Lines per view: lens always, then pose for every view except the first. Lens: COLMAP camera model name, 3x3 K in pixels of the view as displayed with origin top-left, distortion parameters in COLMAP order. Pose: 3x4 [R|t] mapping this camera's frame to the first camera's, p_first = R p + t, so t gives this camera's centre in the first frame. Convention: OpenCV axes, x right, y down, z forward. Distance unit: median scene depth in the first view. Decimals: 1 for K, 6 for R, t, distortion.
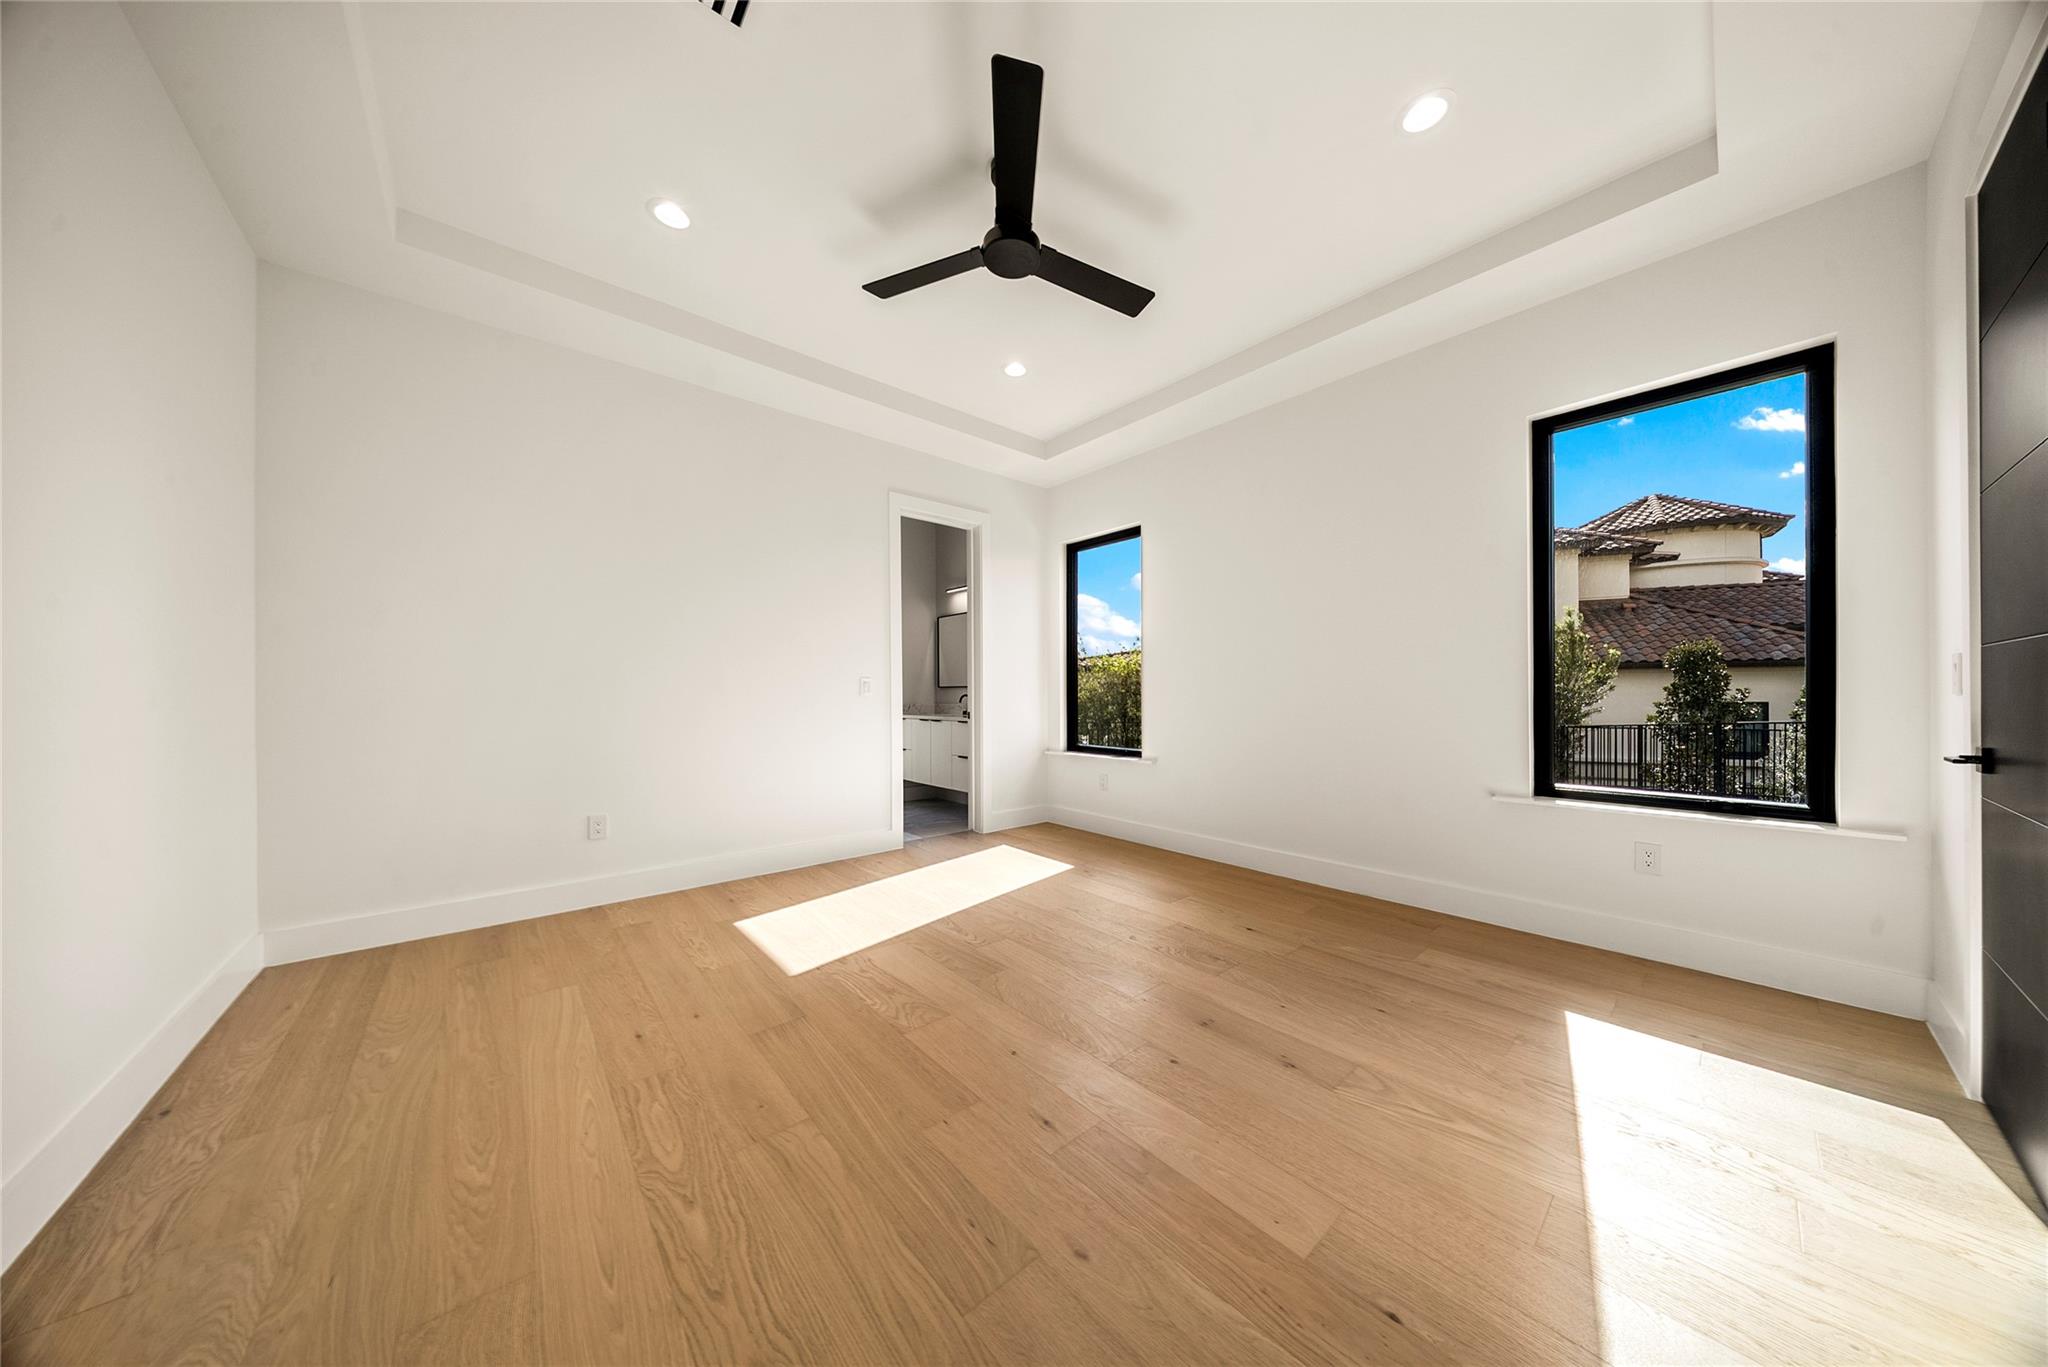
lens RADIAL K [[612.0, 0, 1024.4], [0, 612.0, 690.1], [0, 0, 1]] dist [0.000024, 0.000000]
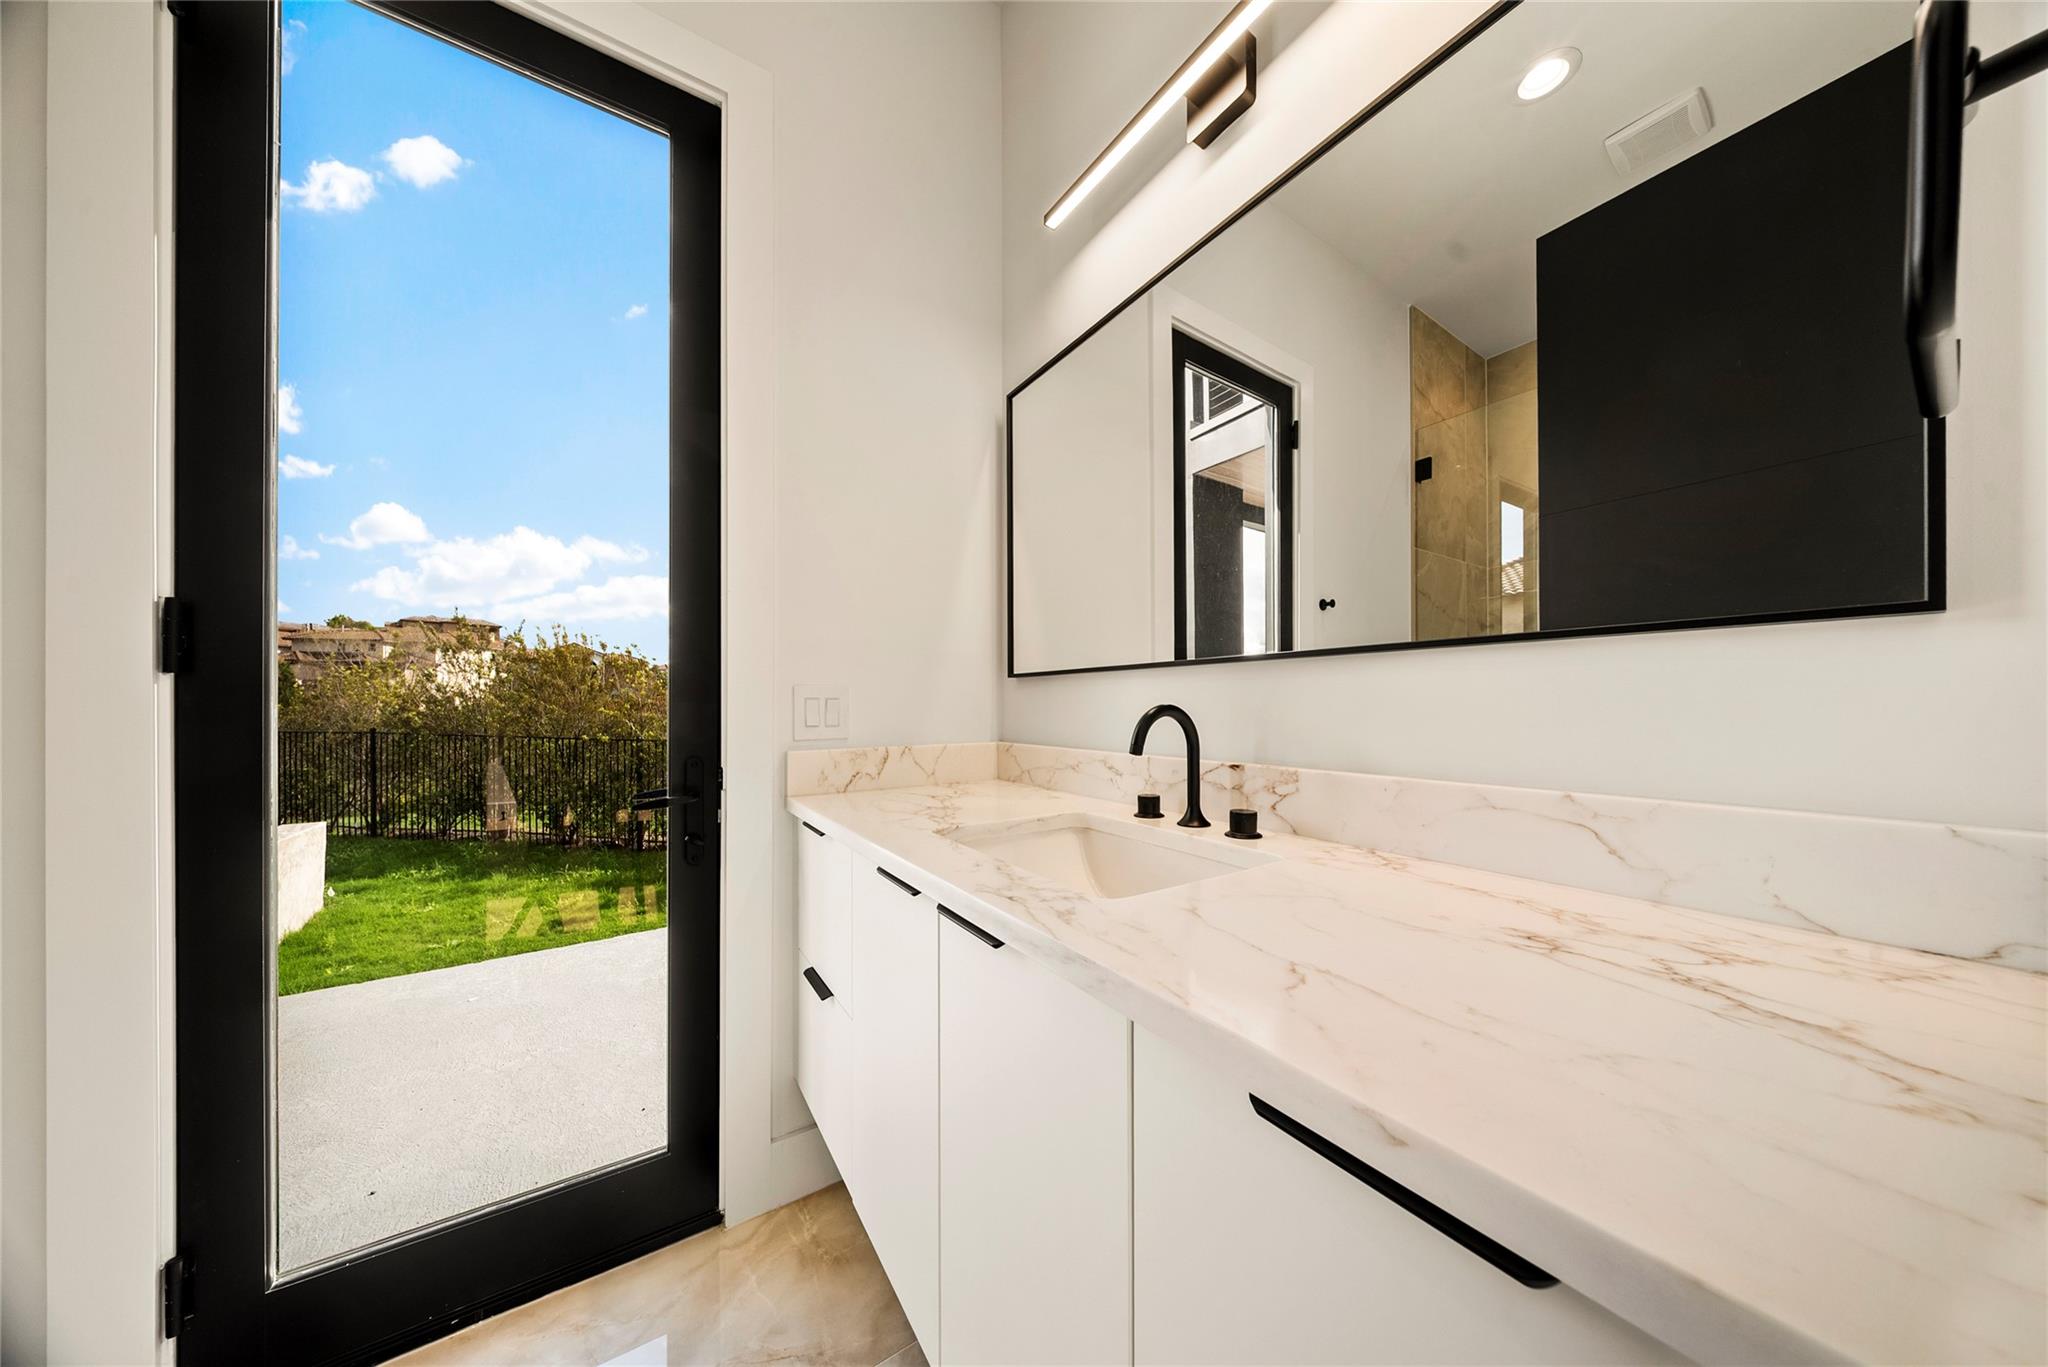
lens RADIAL K [[612.0, 0, 1022.6], [0, 612.0, 687.7], [0, 0, 1]] dist [0.000024, 0.000000]
pose [[0.992553, 0.001769, -0.121798, -0.105370], [-0.001722, 0.999998, 0.000495, 0.002100], [0.121799, -0.000282, 0.992555, 0.746768]]
